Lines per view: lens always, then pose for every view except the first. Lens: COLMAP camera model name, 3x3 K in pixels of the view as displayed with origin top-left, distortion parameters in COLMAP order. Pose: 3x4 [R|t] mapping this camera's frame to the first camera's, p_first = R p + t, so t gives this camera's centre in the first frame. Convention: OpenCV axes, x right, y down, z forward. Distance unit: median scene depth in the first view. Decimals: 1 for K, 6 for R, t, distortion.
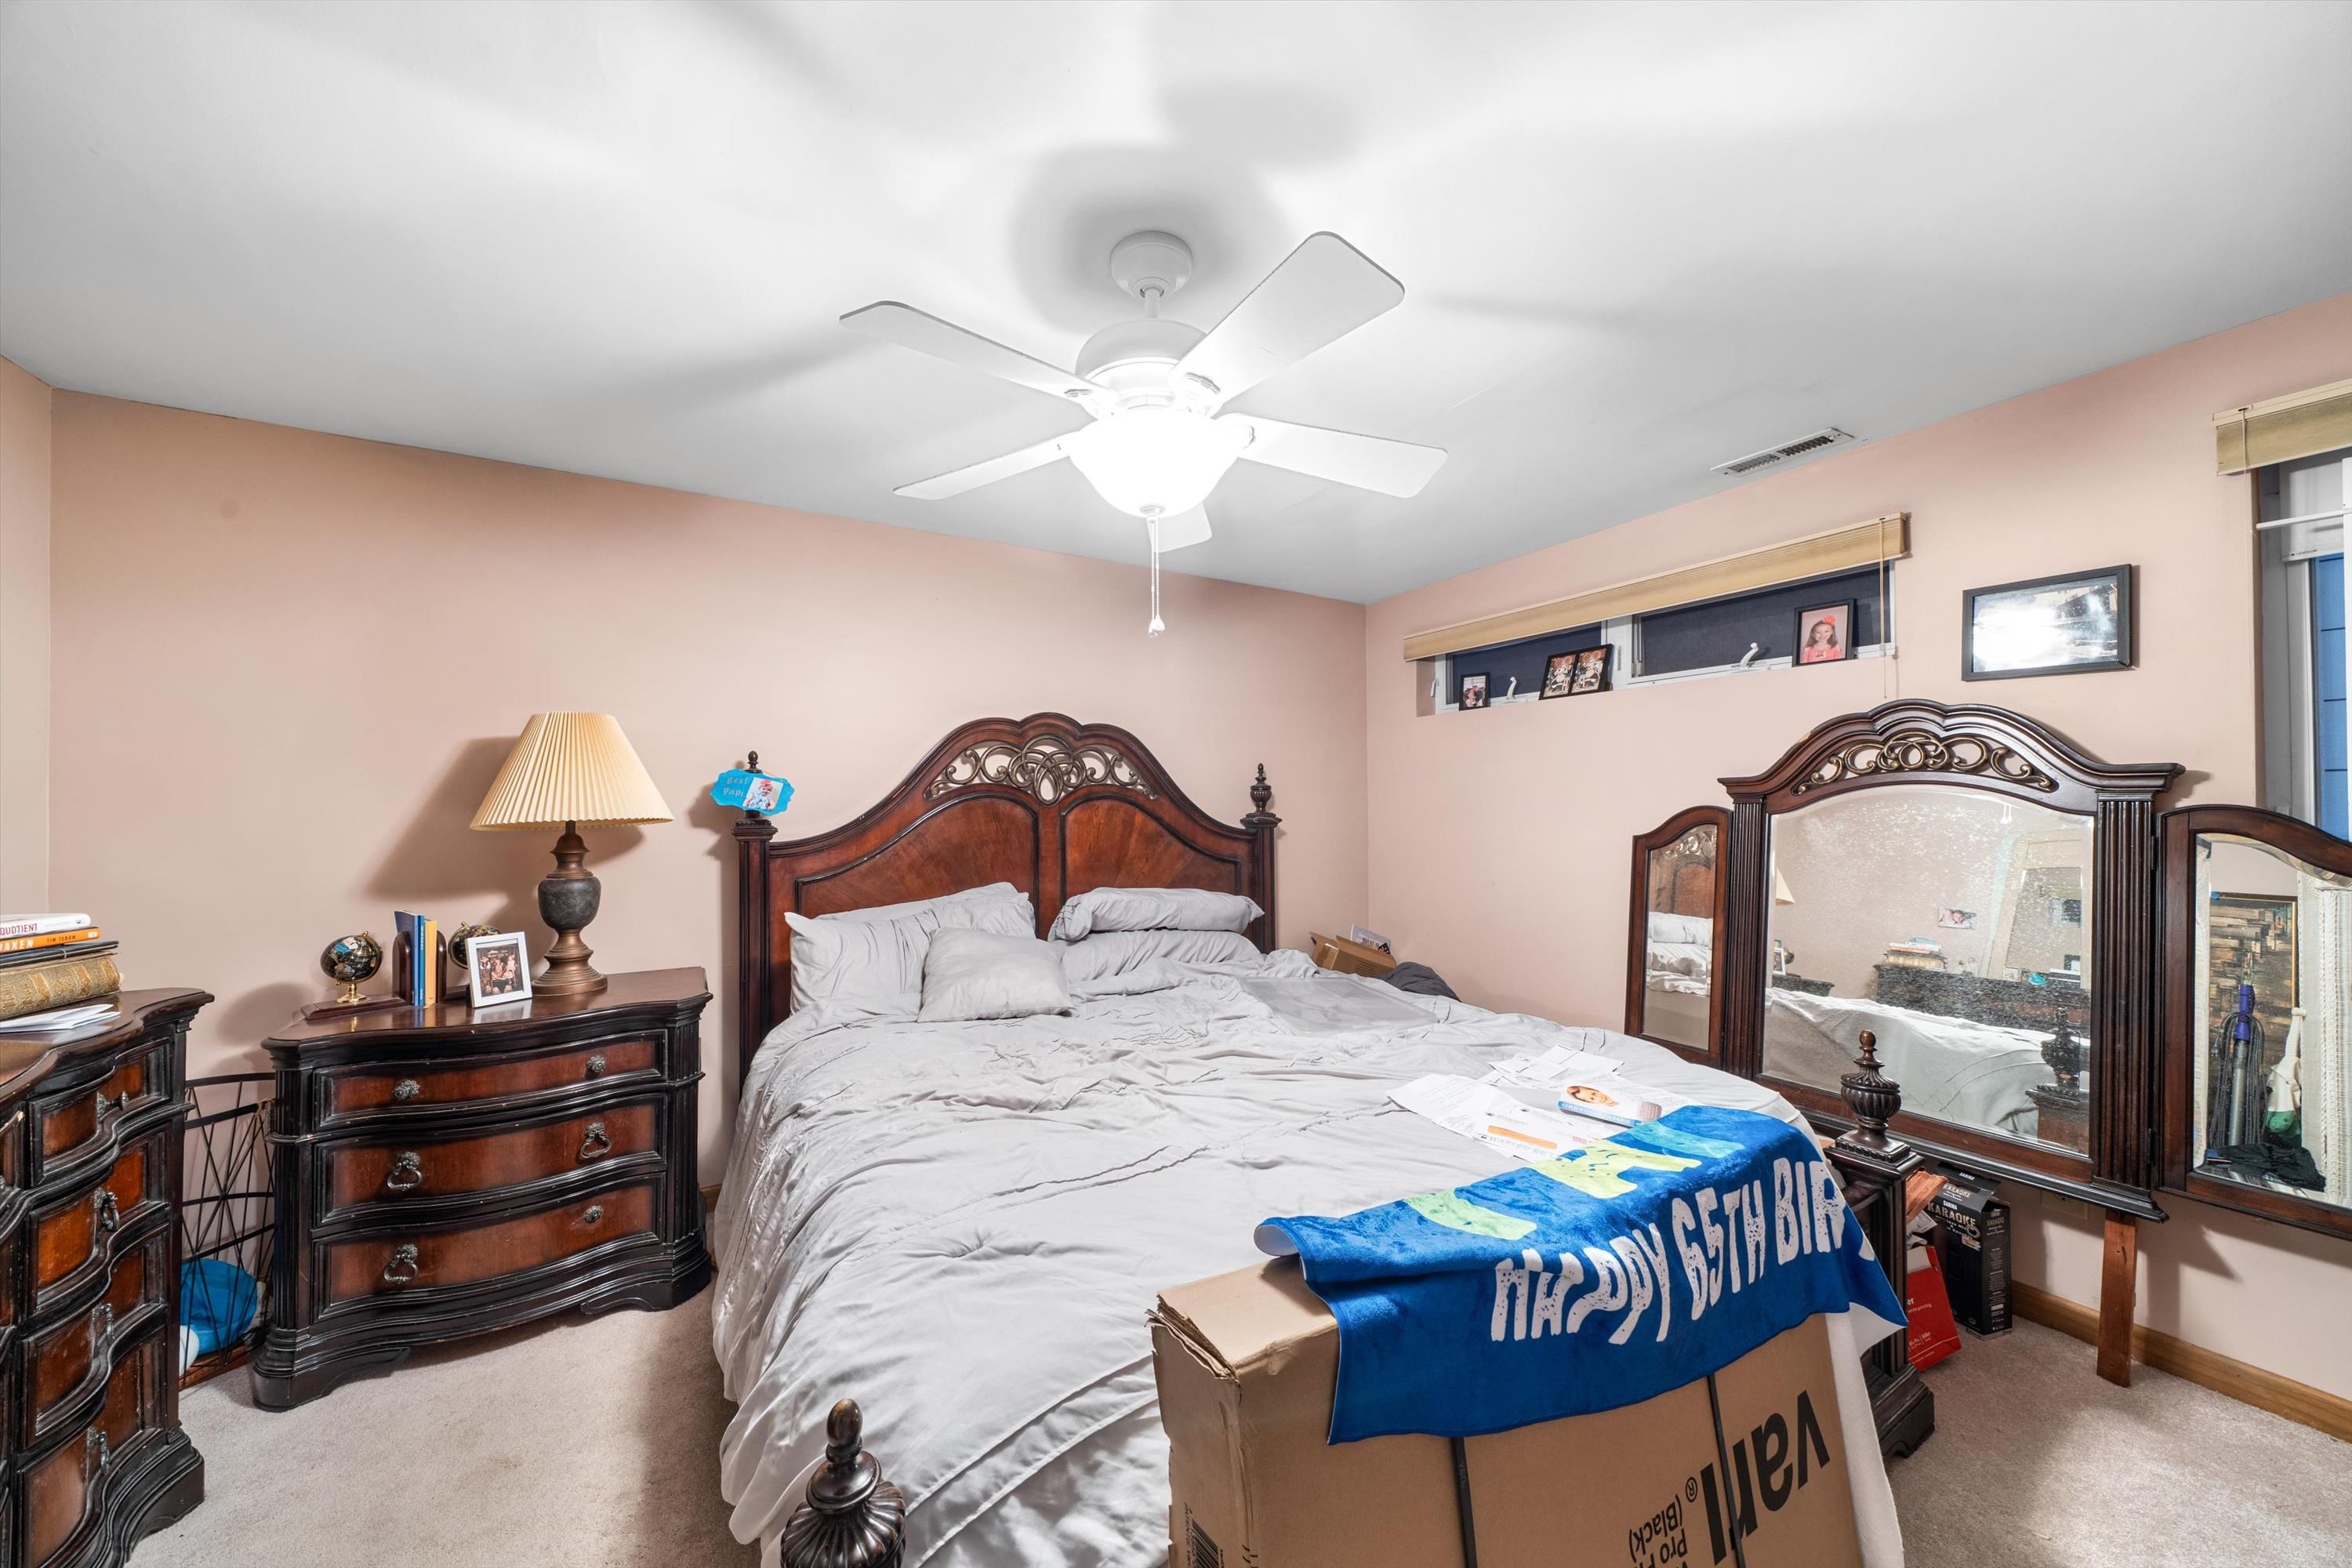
lens RADIAL K [[849.7, 0, 1165.7], [0, 849.7, 802.5], [0, 0, 1]] dist [-0.001799, -0.000159]
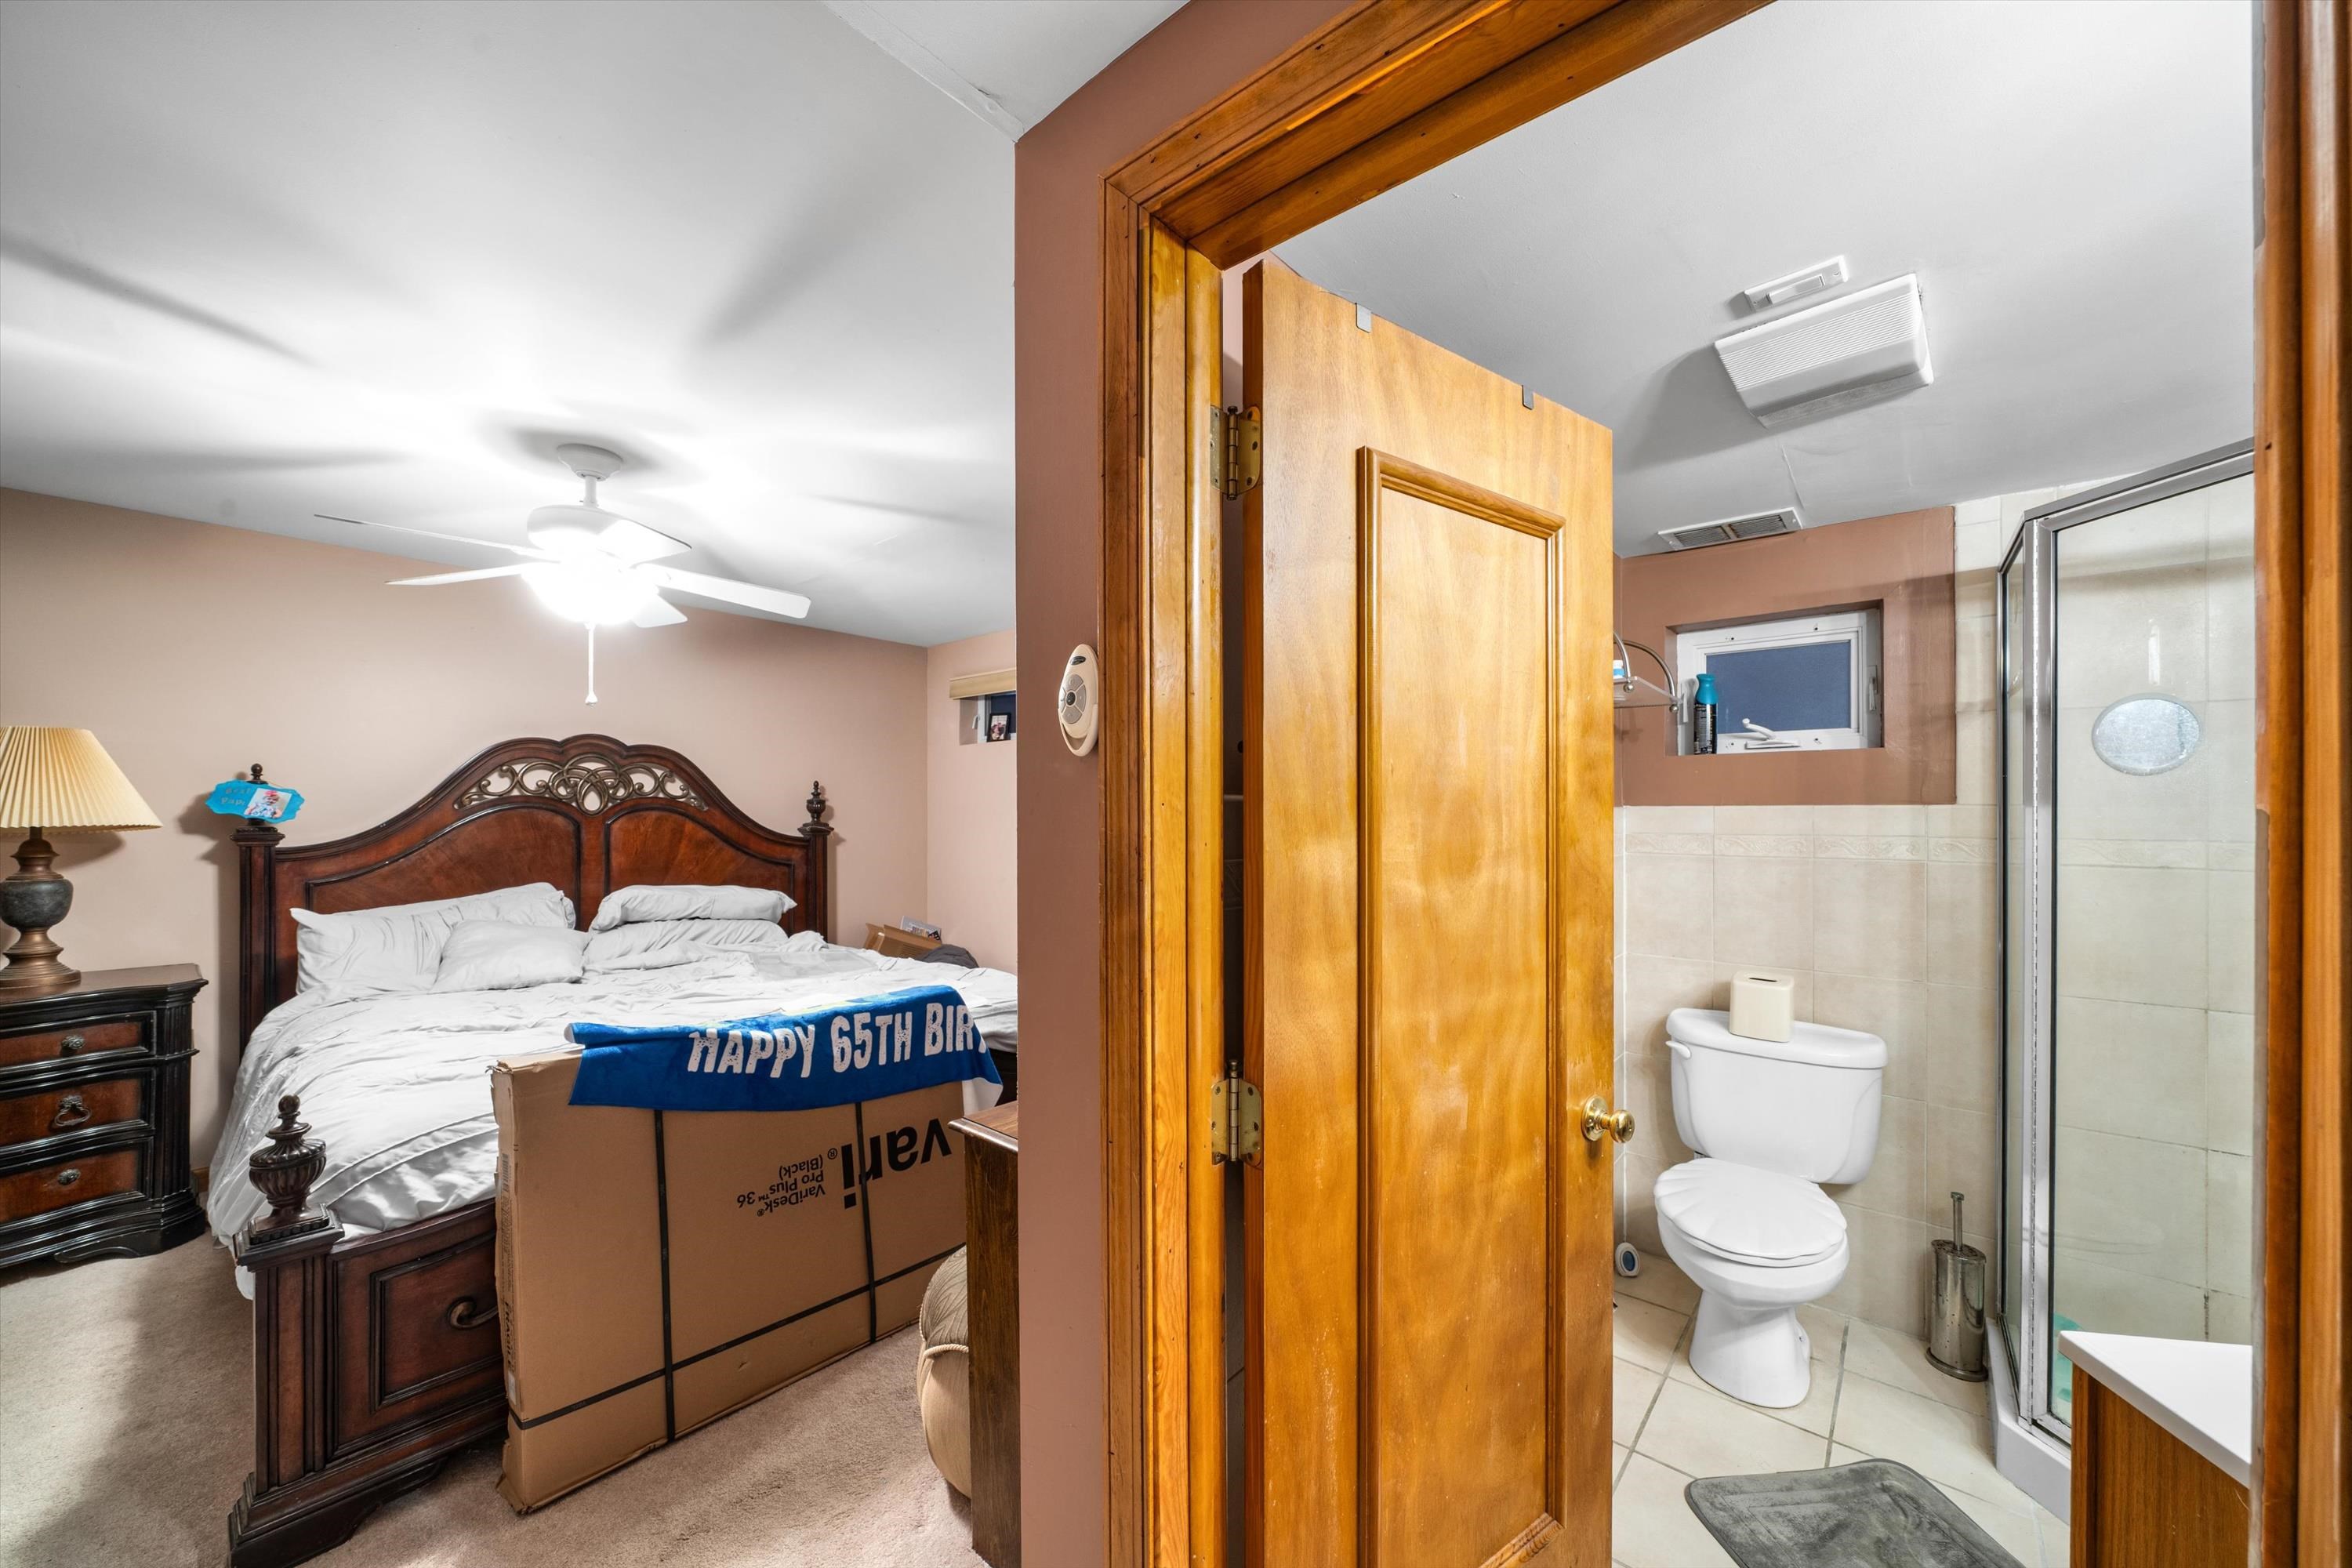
lens RADIAL K [[882.0, 0, 1174.7], [0, 882.0, 818.0], [0, 0, 1]] dist [-0.002089, -0.000126]
pose [[0.941617, 0.006455, 0.336625, 0.246964], [-0.008350, 0.999956, 0.004182, -0.005807], [-0.336583, -0.006749, 0.941630, -0.466376]]
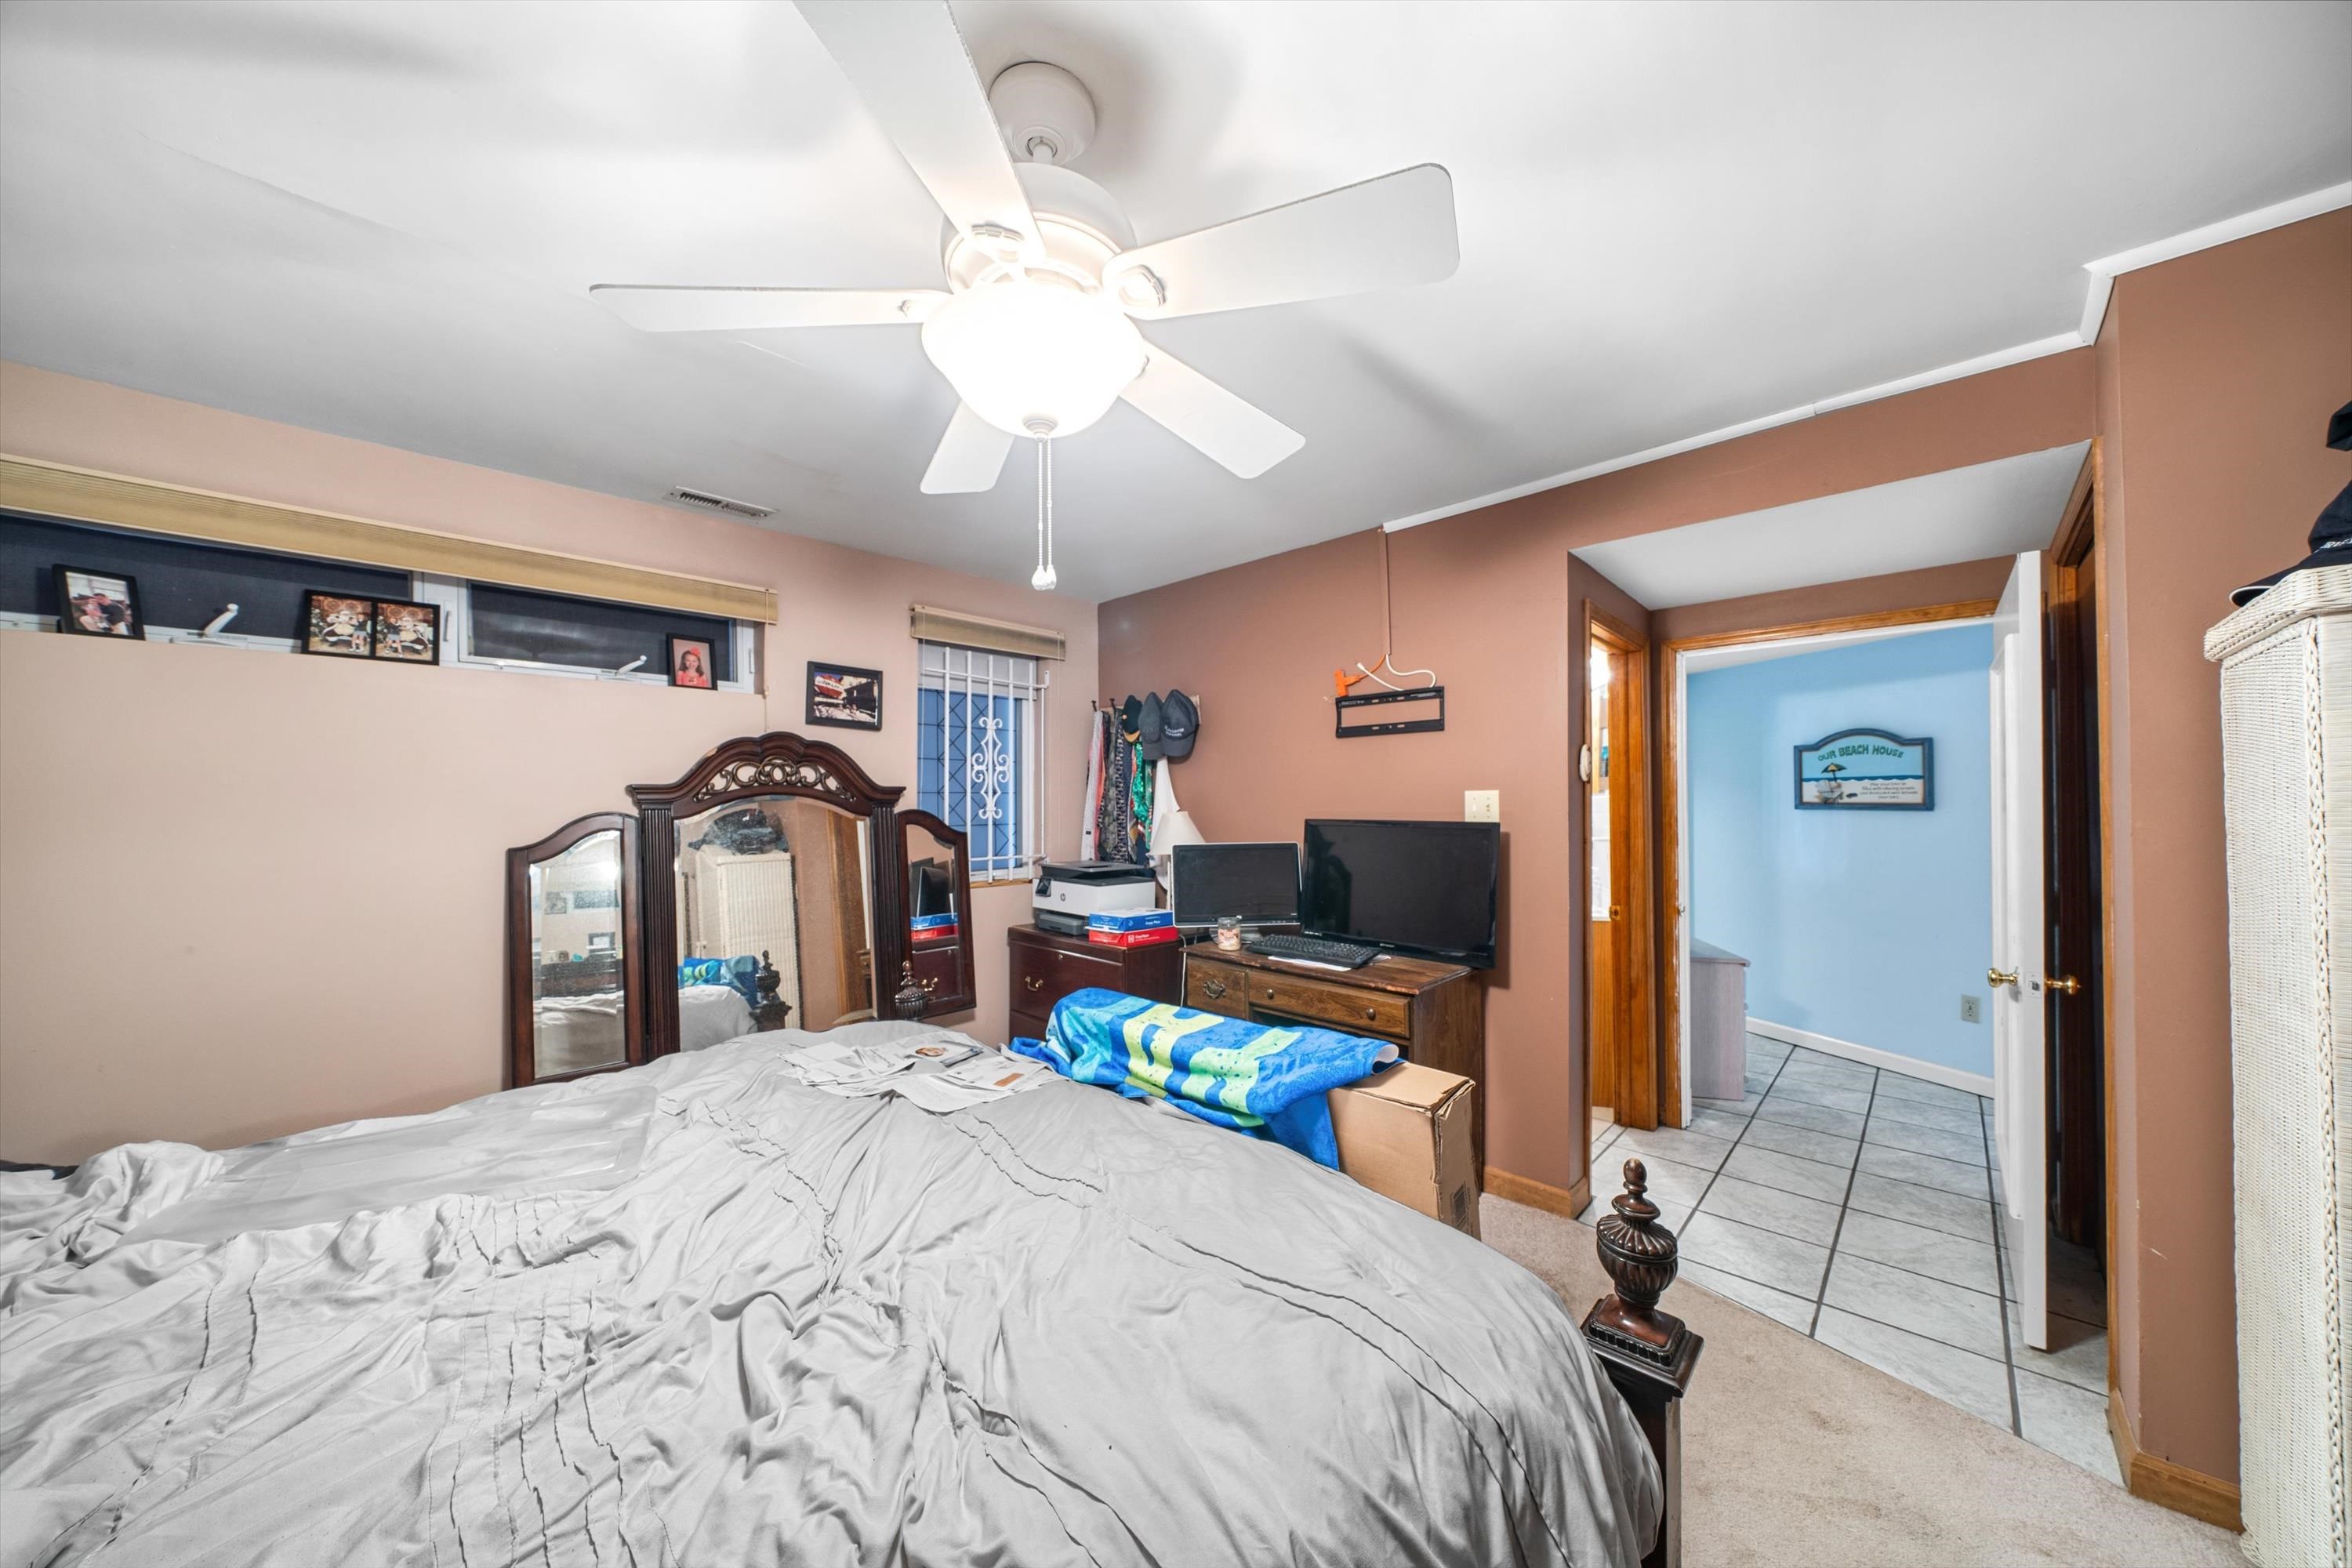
lens RADIAL K [[849.7, 0, 1165.7], [0, 849.7, 802.5], [0, 0, 1]] dist [-0.001799, -0.000159]
pose [[-0.328863, 0.016023, 0.944242, -0.528905], [0.009960, 0.999859, -0.013498, 0.013086], [-0.944325, 0.004966, -0.328976, 0.785963]]
